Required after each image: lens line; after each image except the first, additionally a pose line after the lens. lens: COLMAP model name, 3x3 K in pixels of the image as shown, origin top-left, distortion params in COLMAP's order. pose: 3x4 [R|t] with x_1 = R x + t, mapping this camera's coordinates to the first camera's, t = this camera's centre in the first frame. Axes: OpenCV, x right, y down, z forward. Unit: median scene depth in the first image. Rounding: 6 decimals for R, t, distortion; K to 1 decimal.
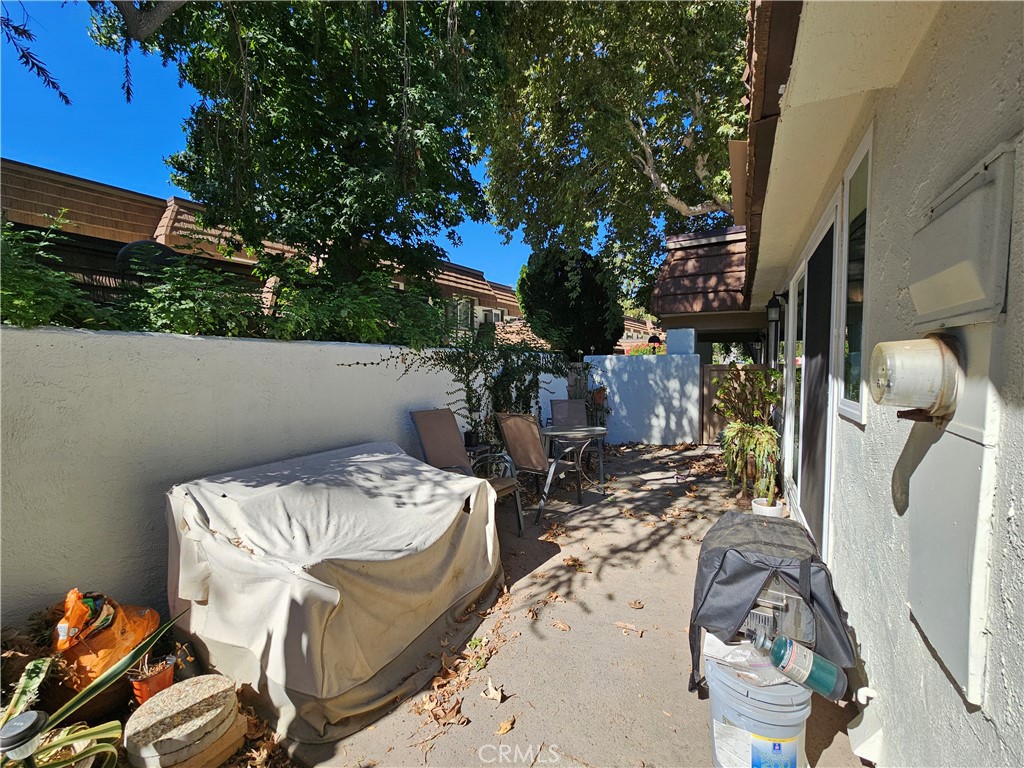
lens RADIAL K [[416.1, 0, 510.9], [0, 416.1, 386.4], [0, 0, 1]] dist [0.000433, 0.001059]
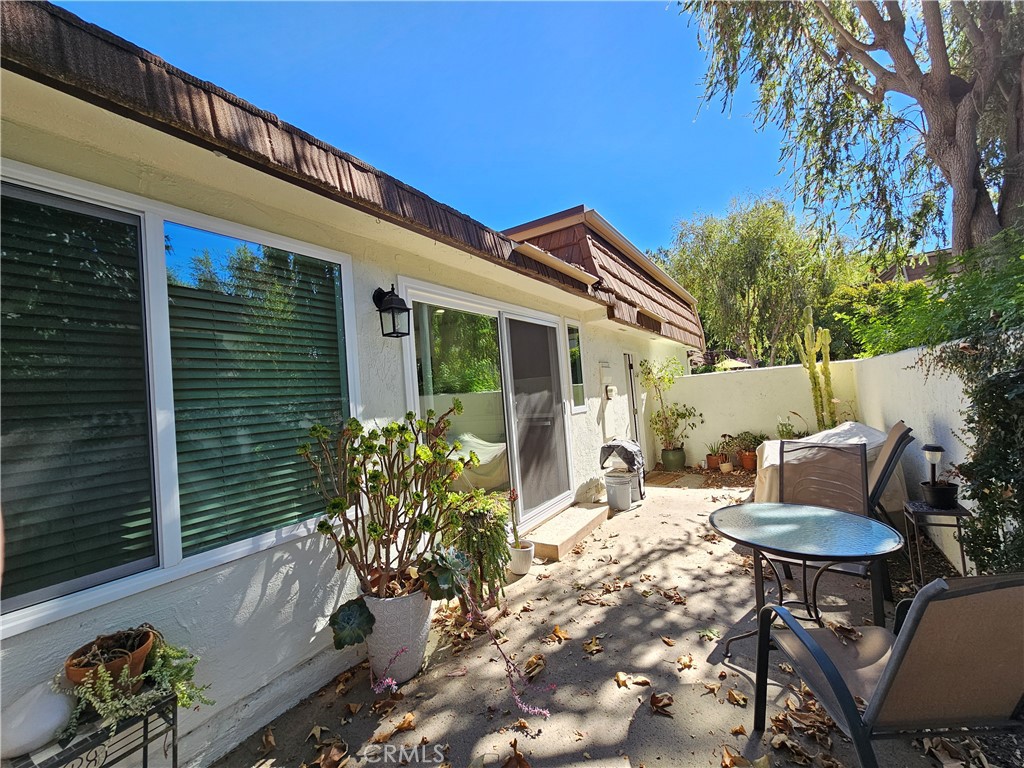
lens RADIAL K [[416.1, 0, 511.3], [0, 416.1, 385.0], [0, 0, 1]] dist [0.000433, 0.001059]
pose [[-0.994846, 0.084431, 0.056151, 0.500878], [0.085155, 0.996311, 0.010636, -0.089792], [-0.055046, 0.015362, -0.998366, 1.771494]]
